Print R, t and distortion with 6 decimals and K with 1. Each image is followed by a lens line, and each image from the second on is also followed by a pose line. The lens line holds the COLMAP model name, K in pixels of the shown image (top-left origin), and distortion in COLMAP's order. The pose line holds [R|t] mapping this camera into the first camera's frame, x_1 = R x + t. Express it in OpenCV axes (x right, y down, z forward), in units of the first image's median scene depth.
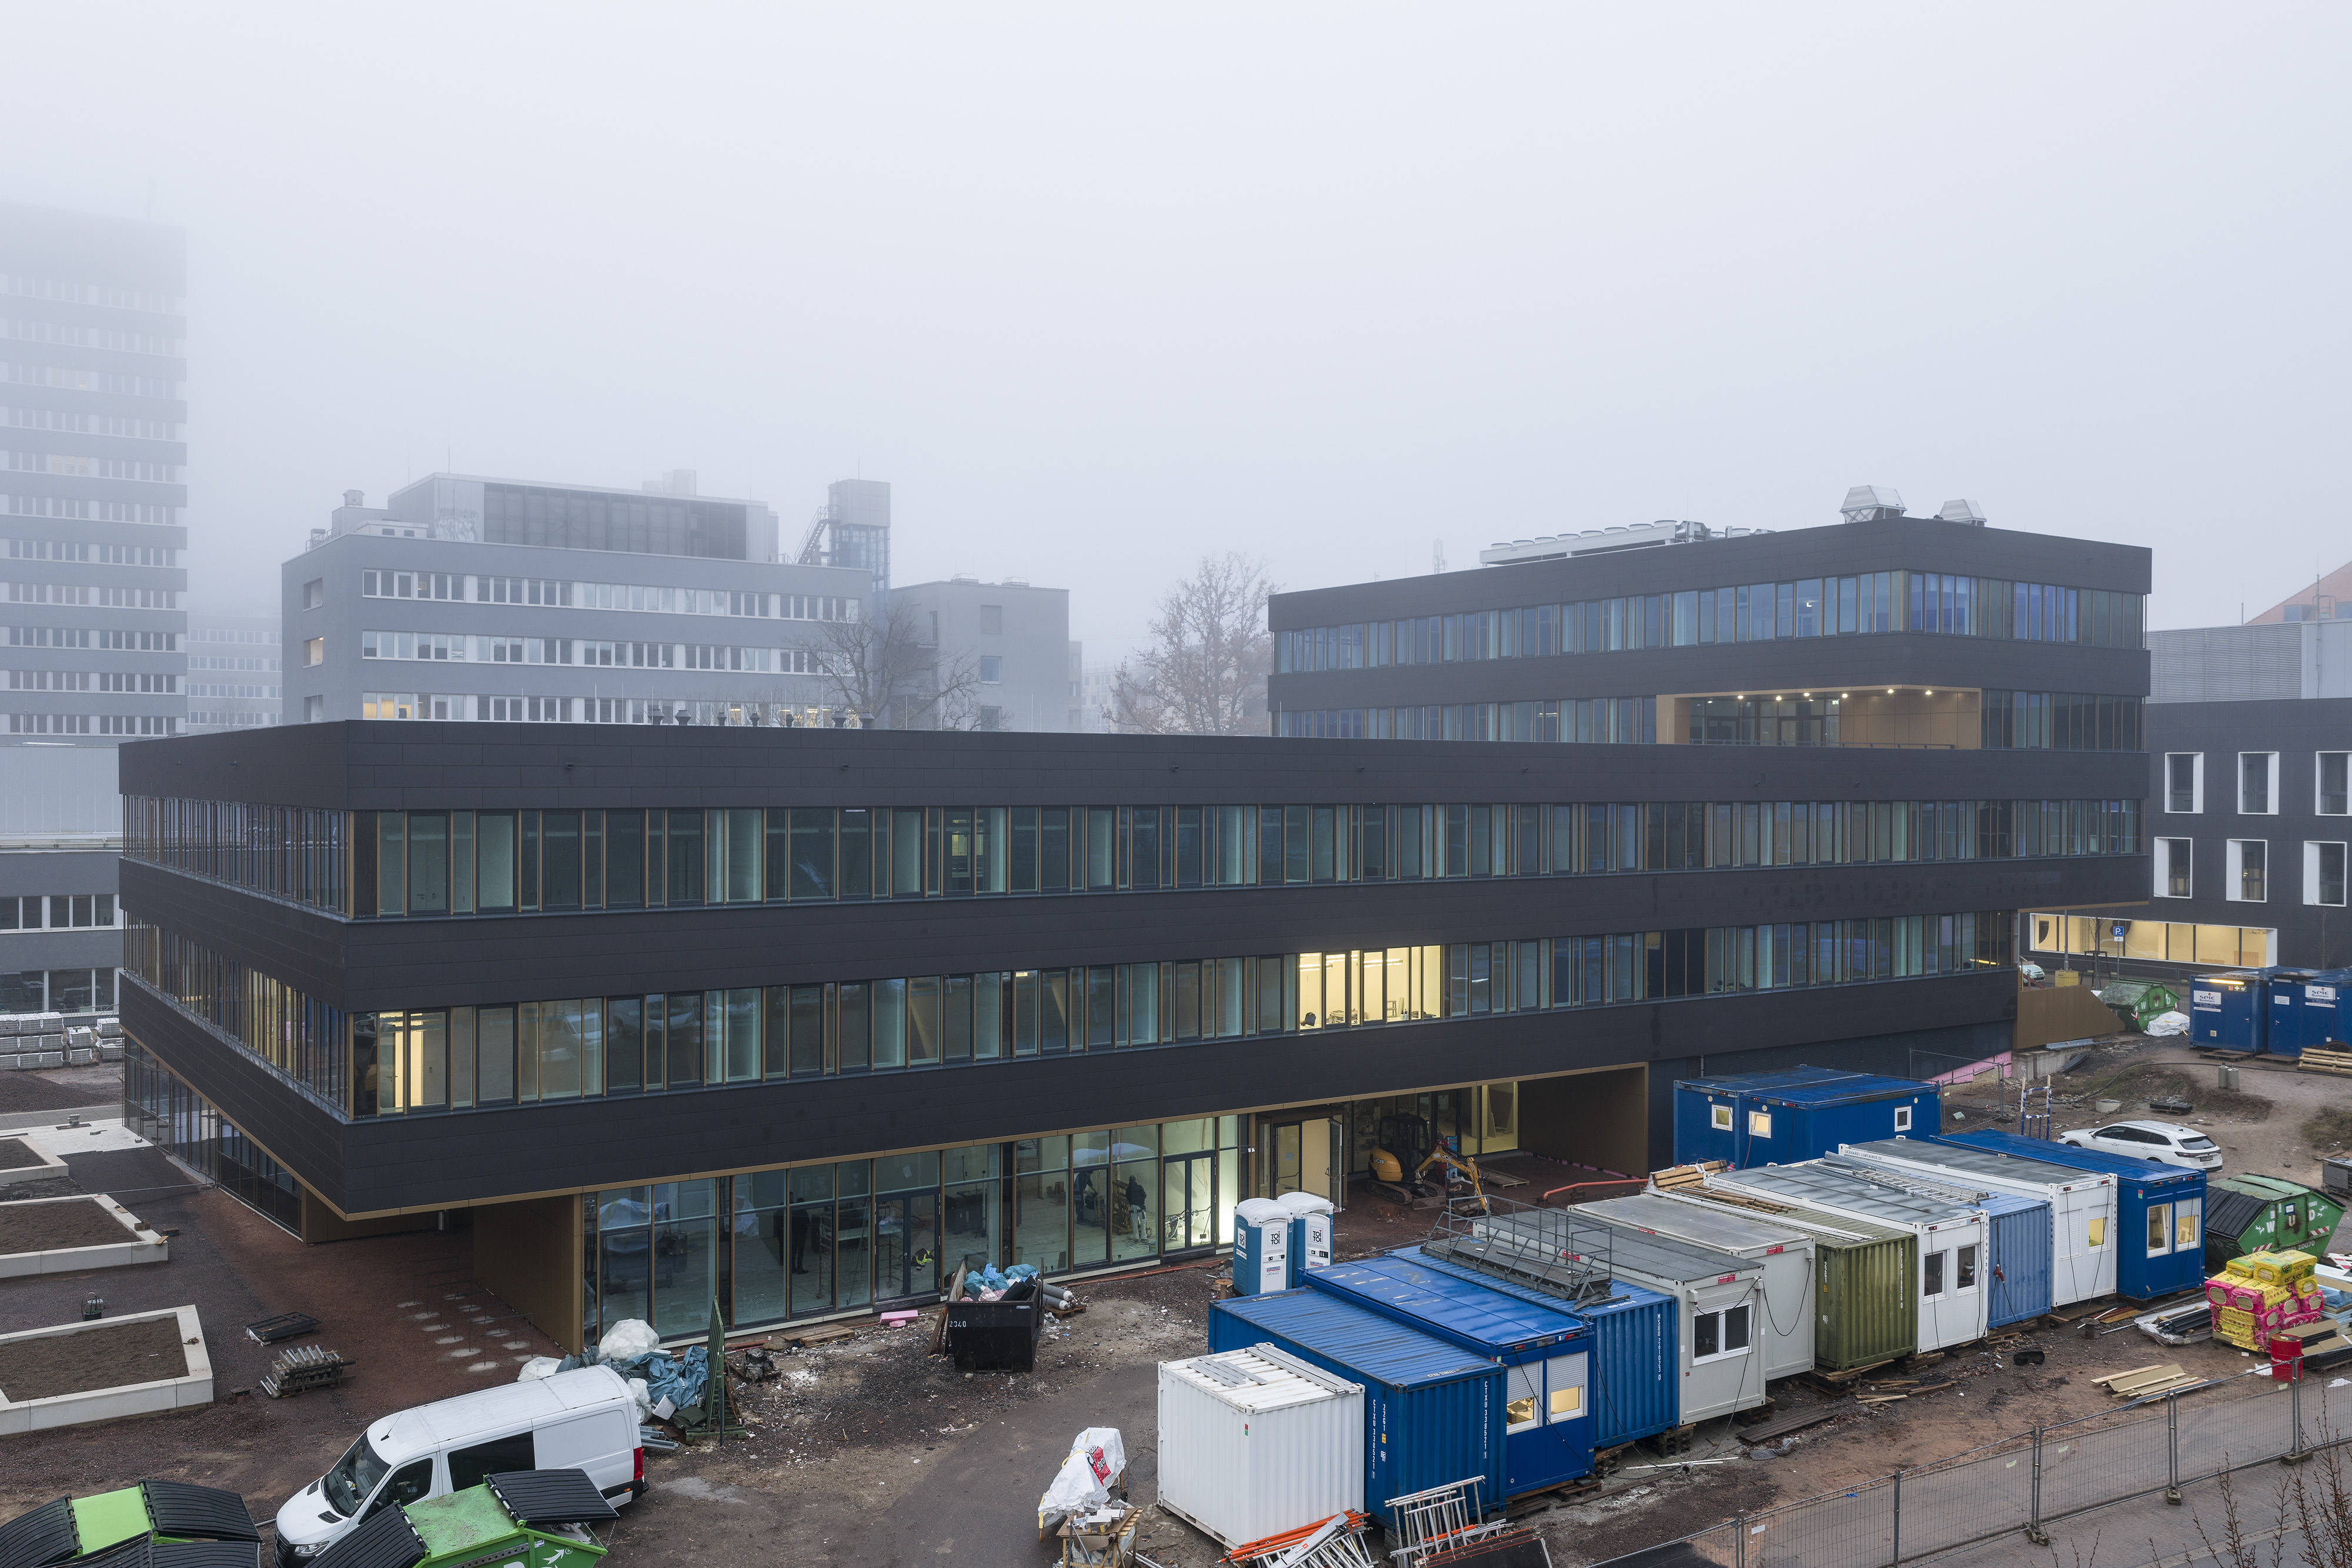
lens RADIAL K [[1952.6, 0, 1172.3], [0, 1952.6, 776.8], [0, 0, 1]] dist [0.016237, -0.022805]
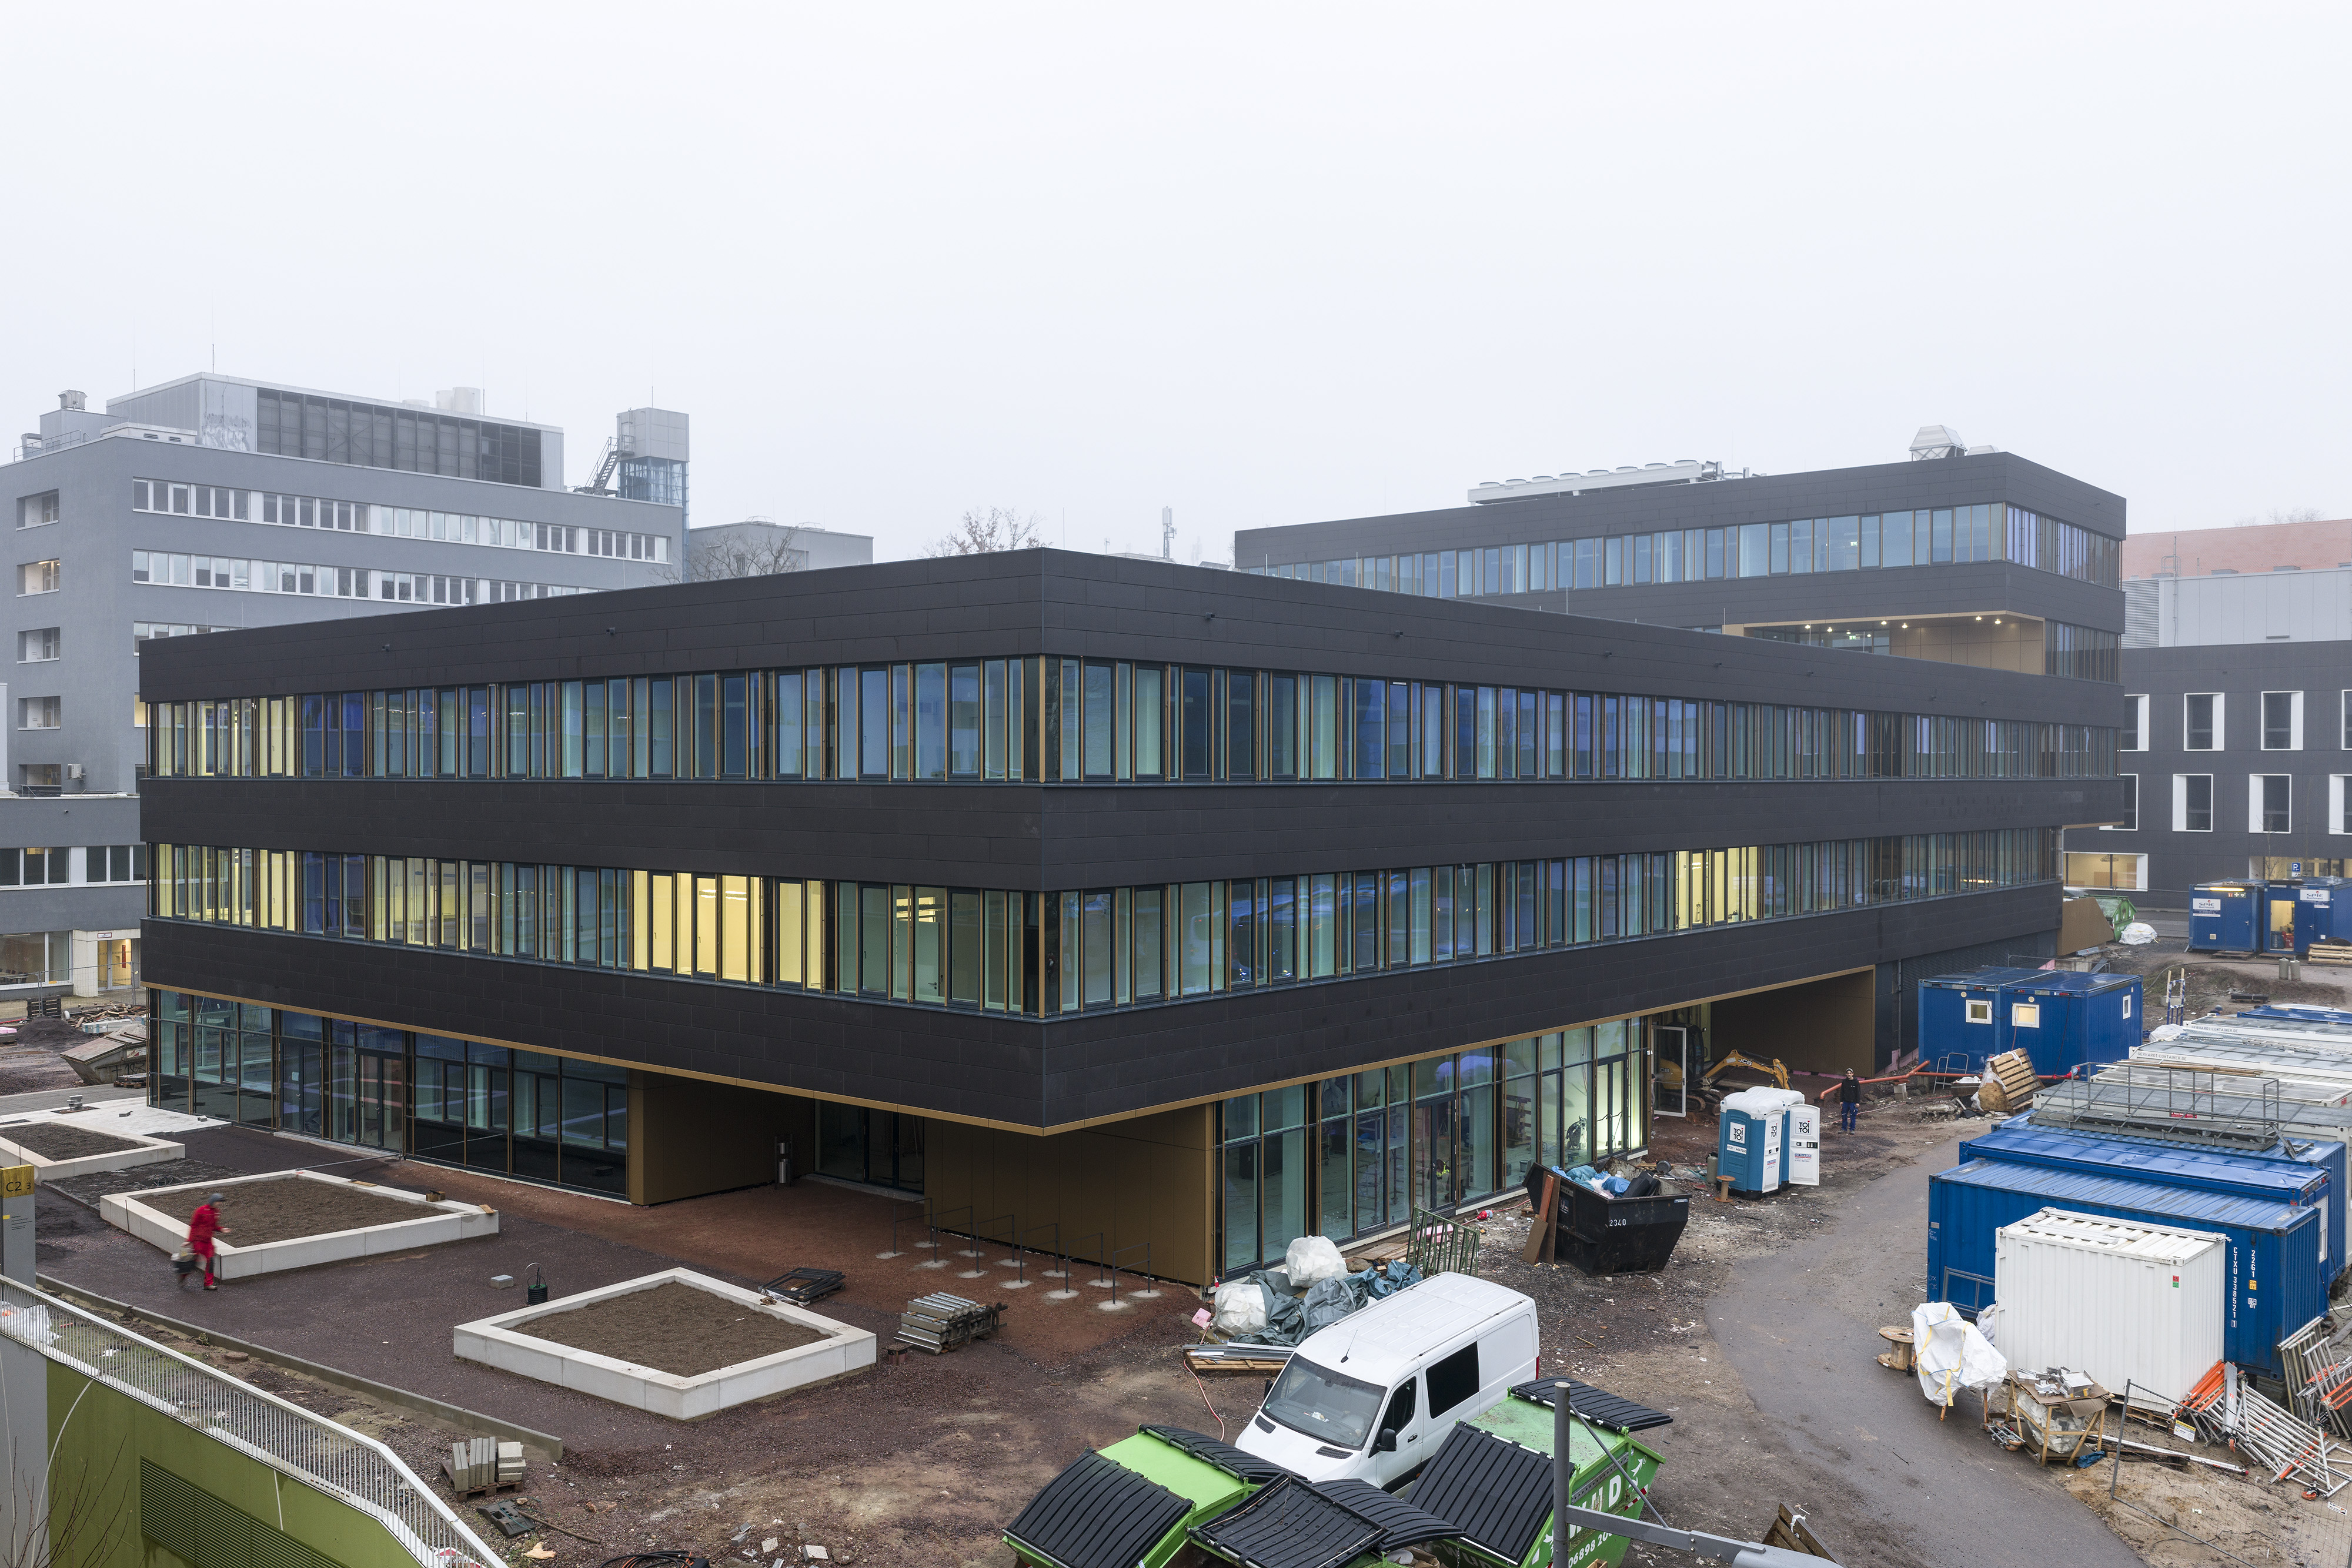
lens RADIAL K [[1952.6, 0, 1173.3], [0, 1952.6, 788.1], [0, 0, 1]] dist [0.016237, -0.022805]
pose [[0.965510, -0.004423, 0.260329, -0.309521], [0.002293, 0.999961, 0.008483, 0.035743], [-0.260357, -0.007594, 0.965483, 0.087099]]
